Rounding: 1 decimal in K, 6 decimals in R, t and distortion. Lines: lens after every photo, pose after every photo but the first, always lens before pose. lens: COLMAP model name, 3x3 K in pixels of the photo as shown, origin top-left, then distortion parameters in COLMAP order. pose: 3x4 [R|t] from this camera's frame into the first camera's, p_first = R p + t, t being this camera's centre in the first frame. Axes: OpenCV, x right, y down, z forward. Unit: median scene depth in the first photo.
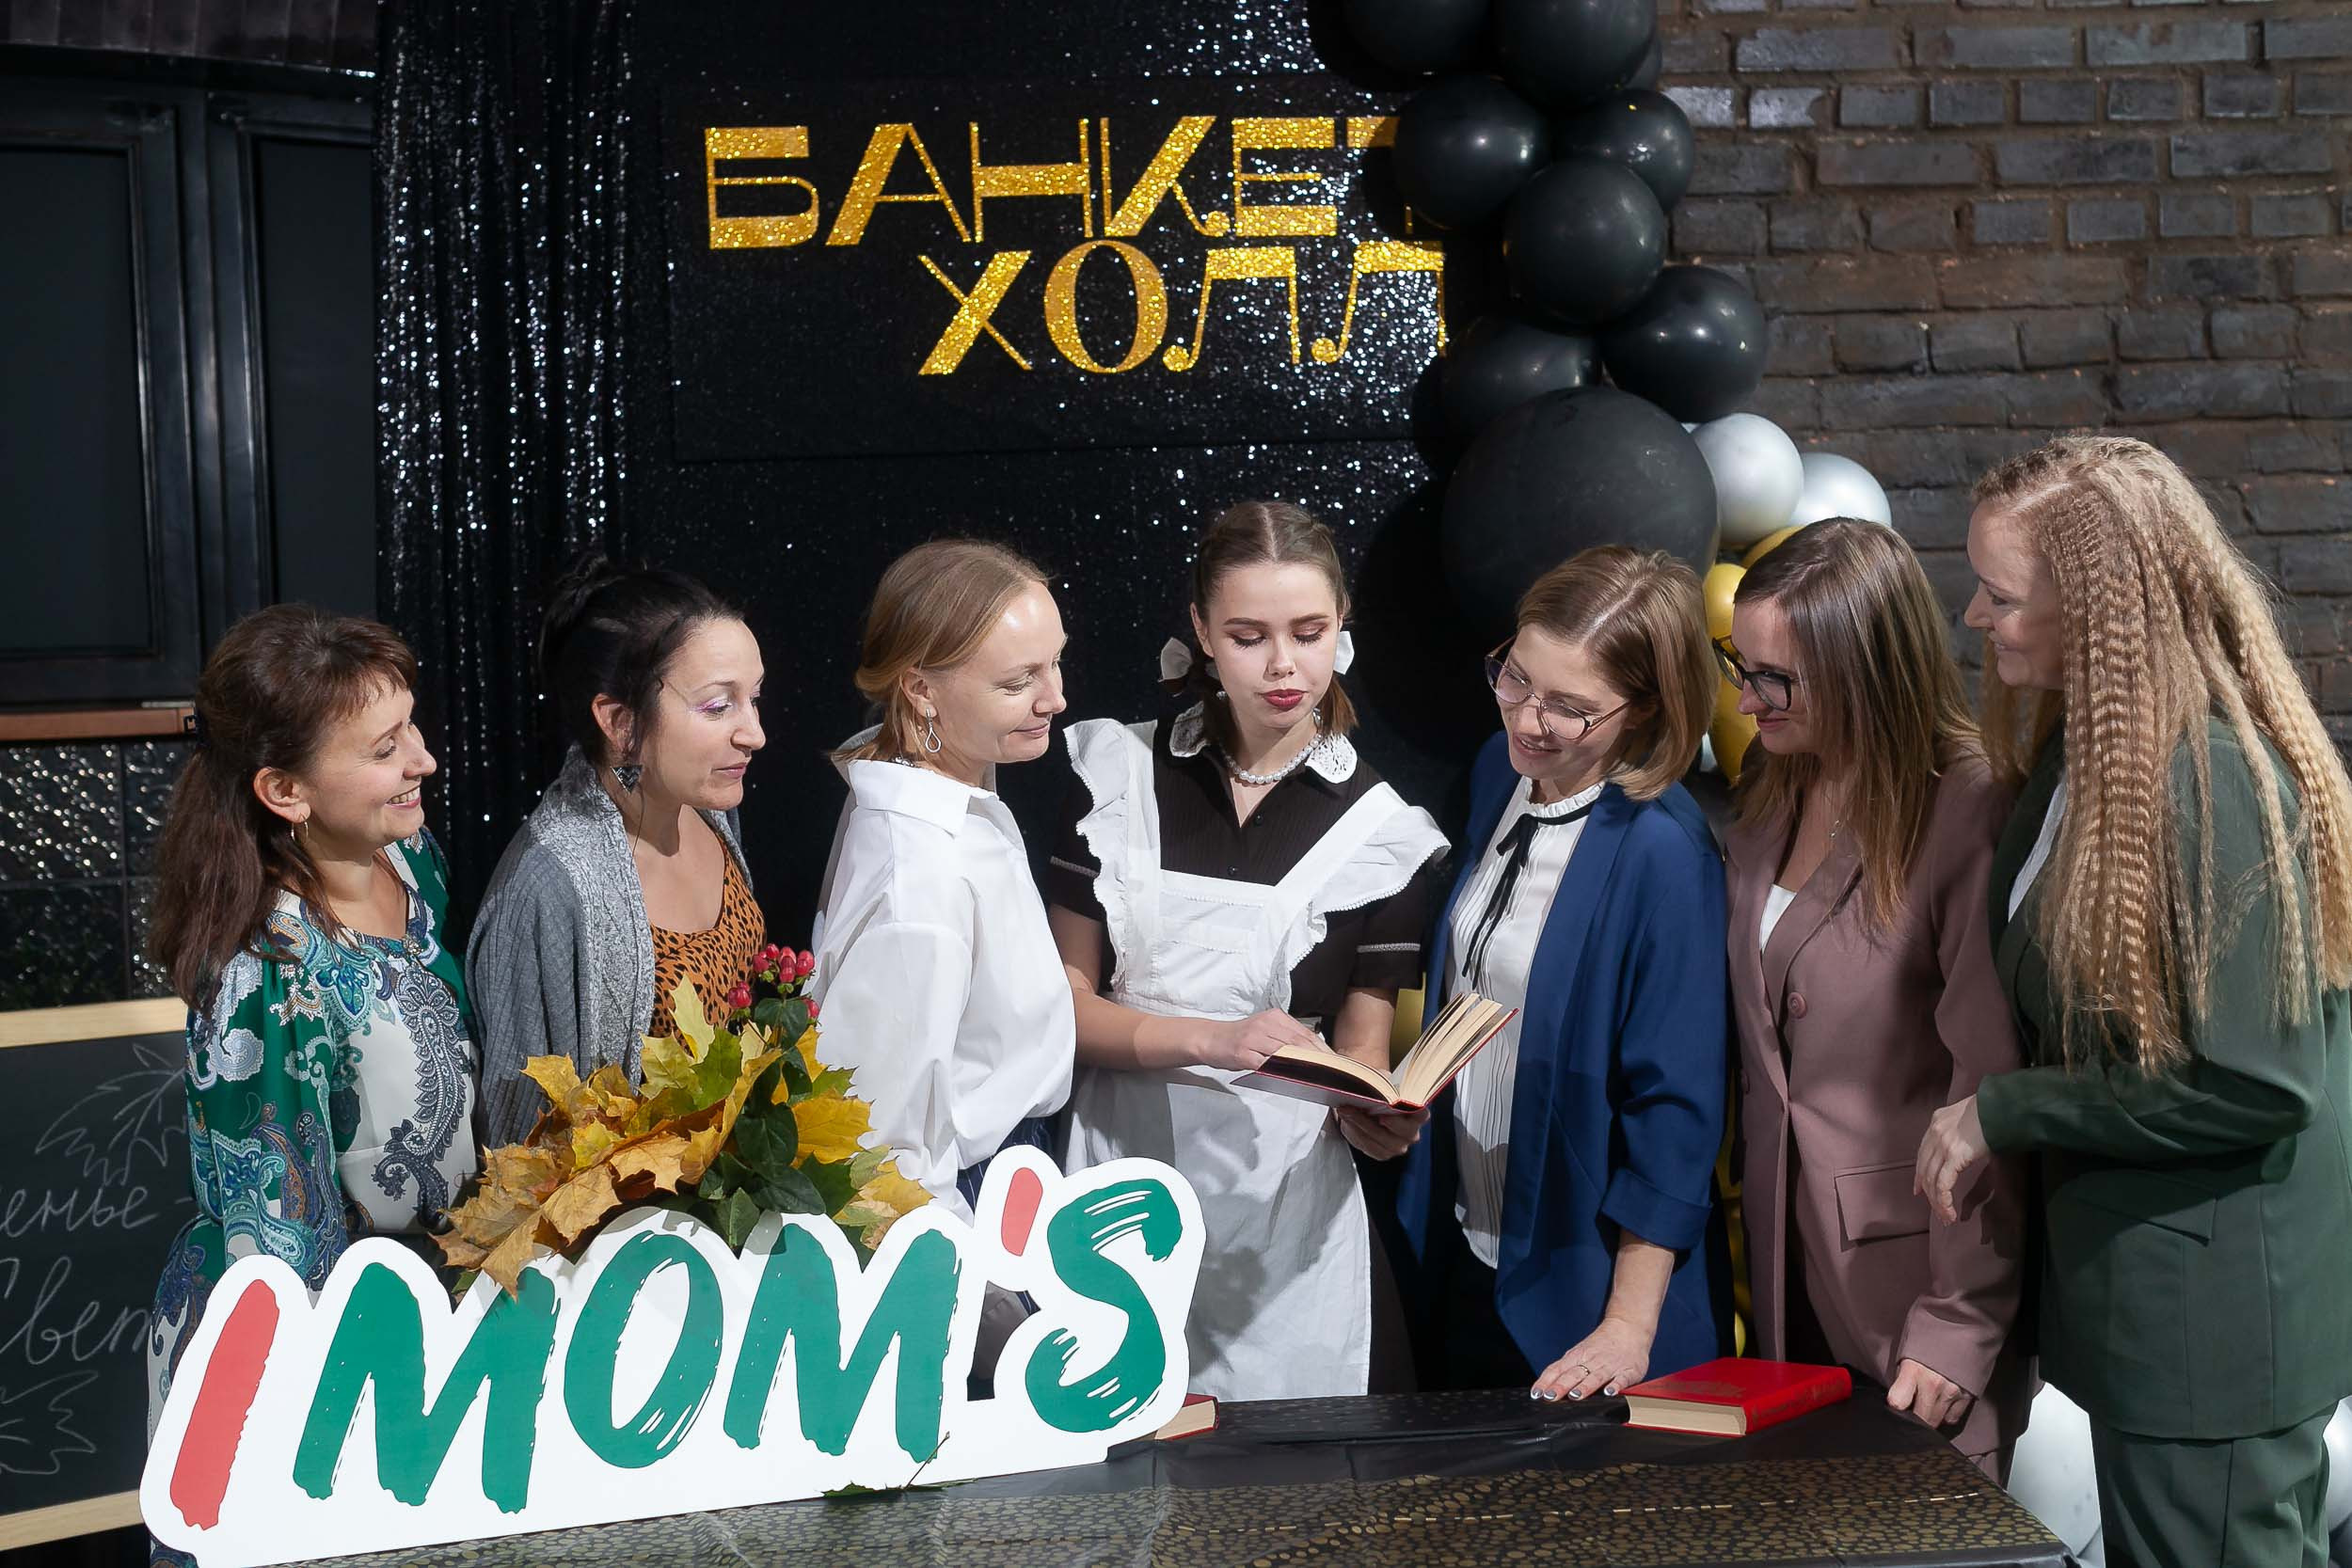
lens RADIAL K [[3383.8, 0, 1176.9], [0, 3383.8, 782.3], [0, 0, 1]] dist [0.021523, -0.016609]
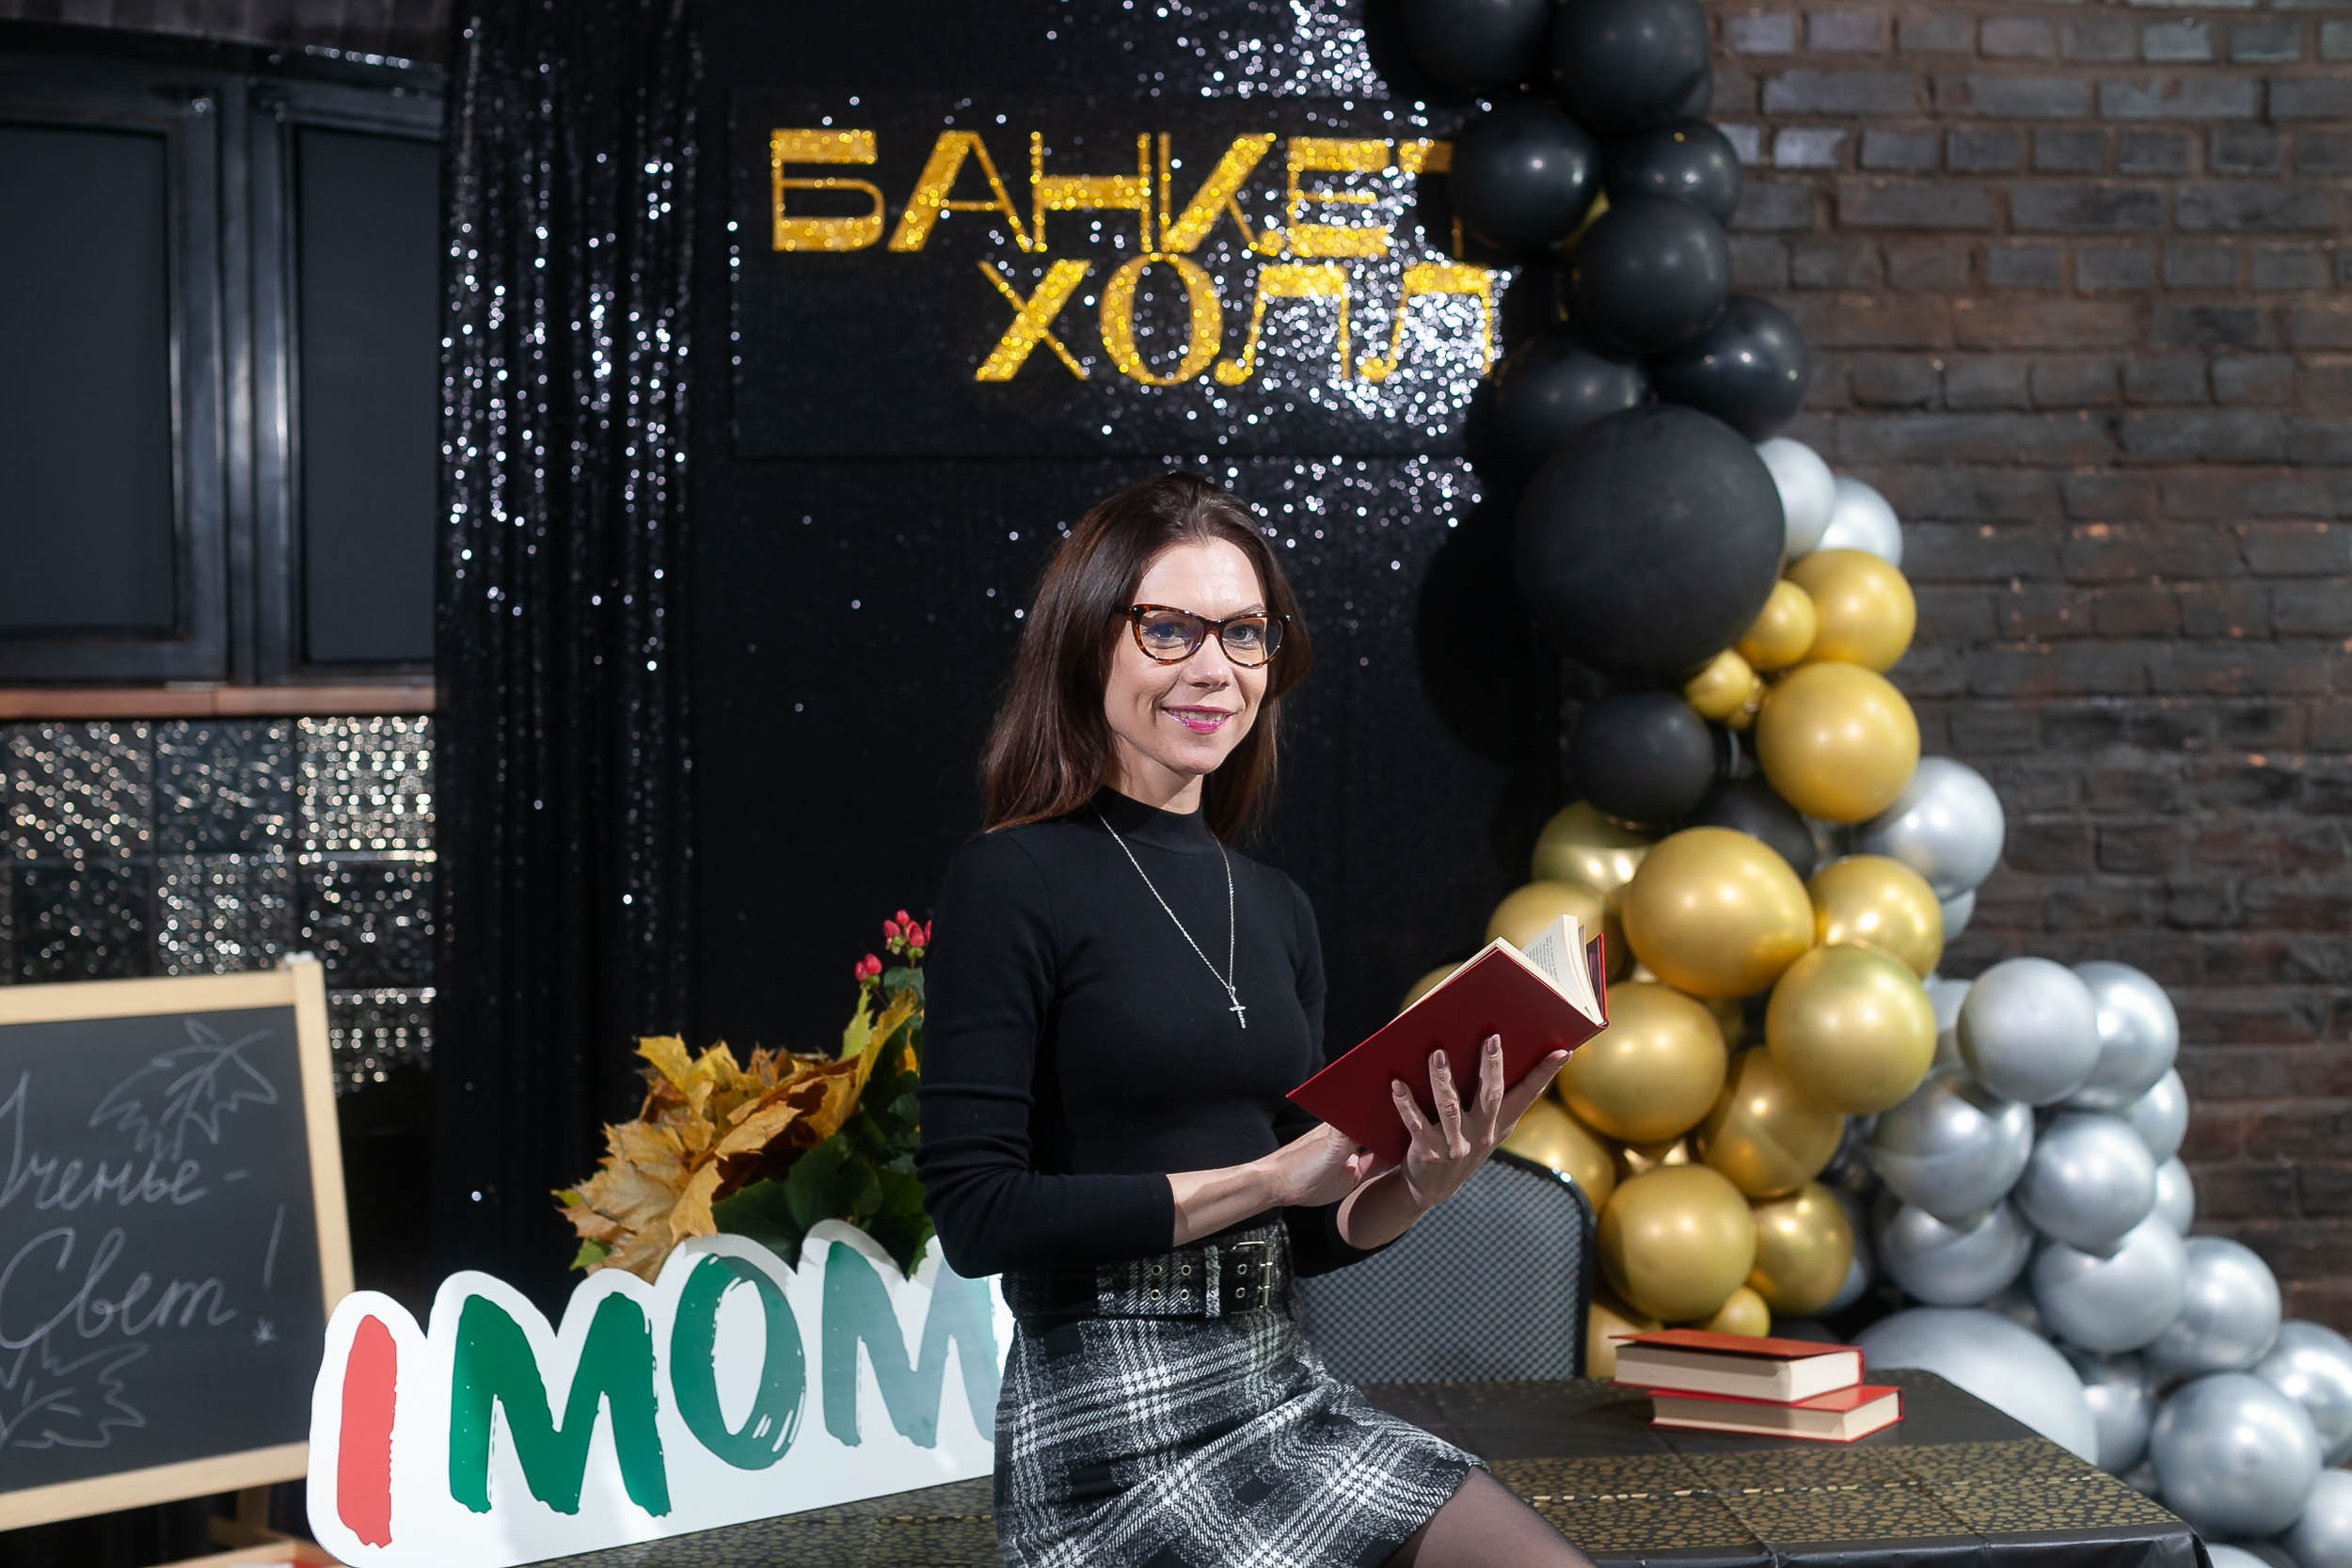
lens RADIAL K [[3386.1, 0, 1178.1], [0, 3386.1, 784.0], [0, 0, 1]] dist [0.032189, -0.061981]
pose [[0.998568, 0.025961, 0.046784, -0.055799], [-0.025569, 0.999633, -0.008961, 0.007813], [-0.047000, 0.007752, 0.998865, -0.016085]]
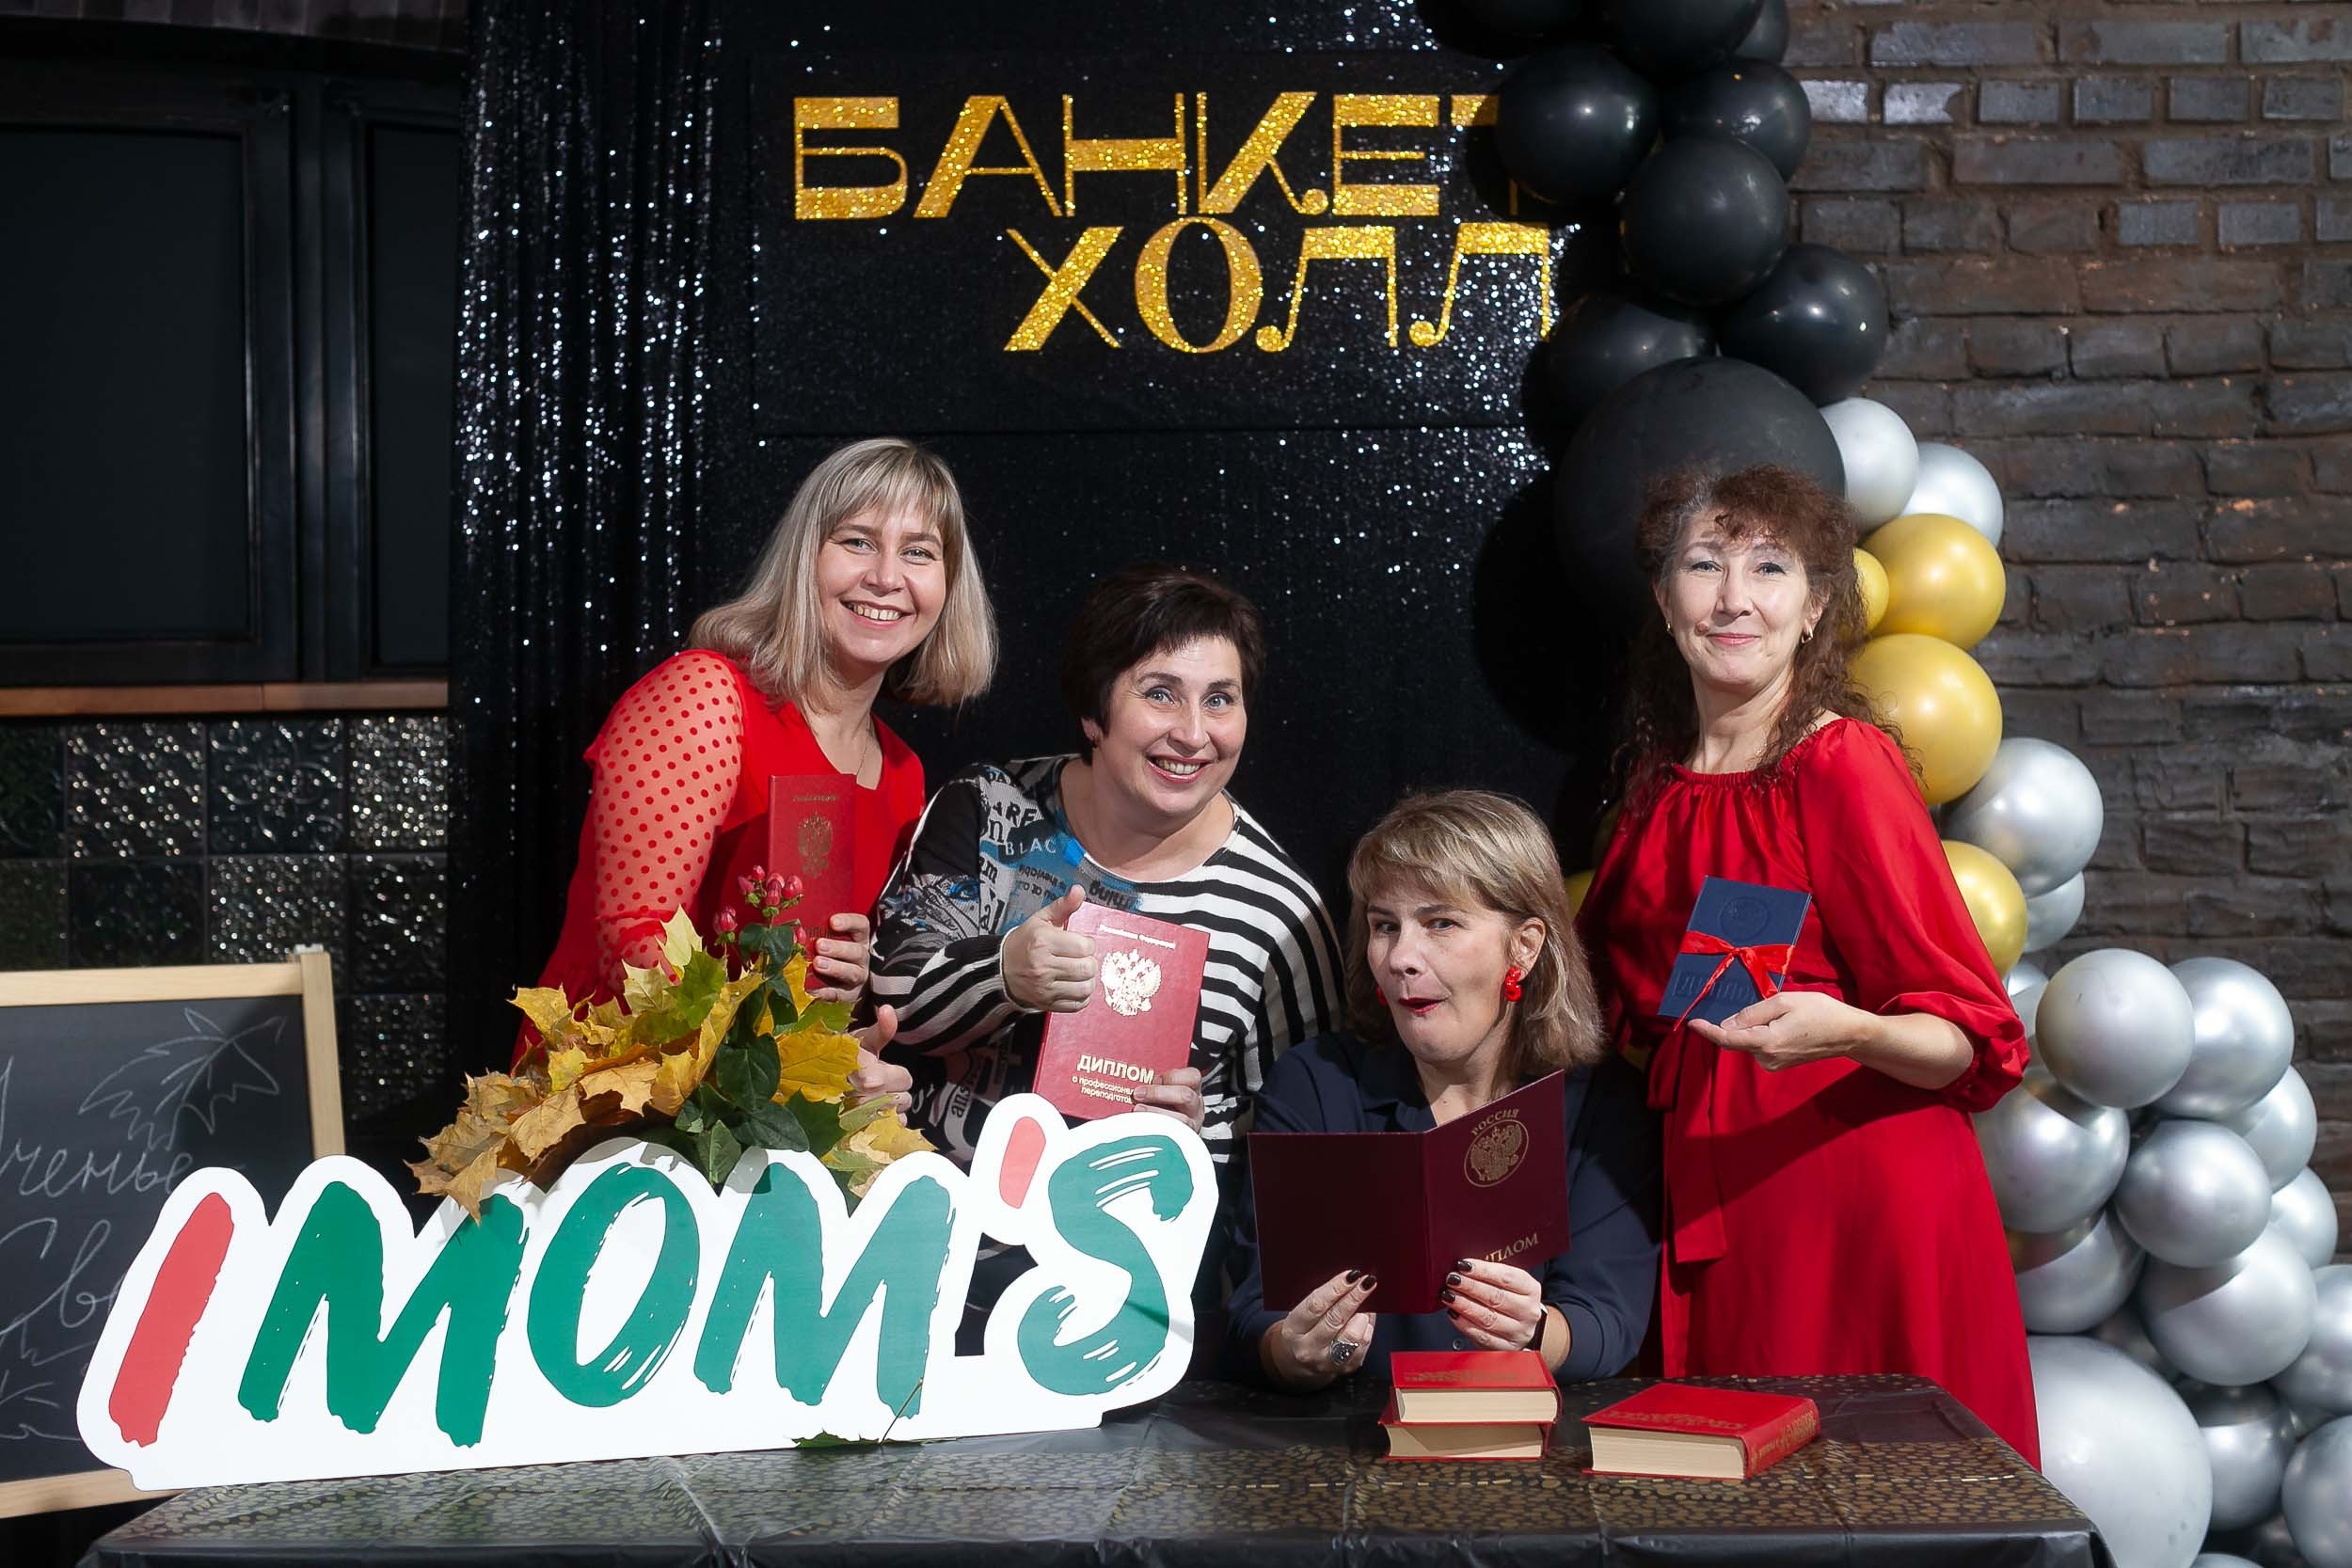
lens RADIAL K [[3386.1, 0, 1178.1], [0, 3386.1, 784.0], [0, 0, 1]] dist [0.032189, -0.061981]
pose [[0.997368, 0.022857, -0.068809, 0.040423], [-0.025344, 0.999049, -0.035483, 0.034959], [0.067932, 0.037134, 0.996999, 0.030656]]
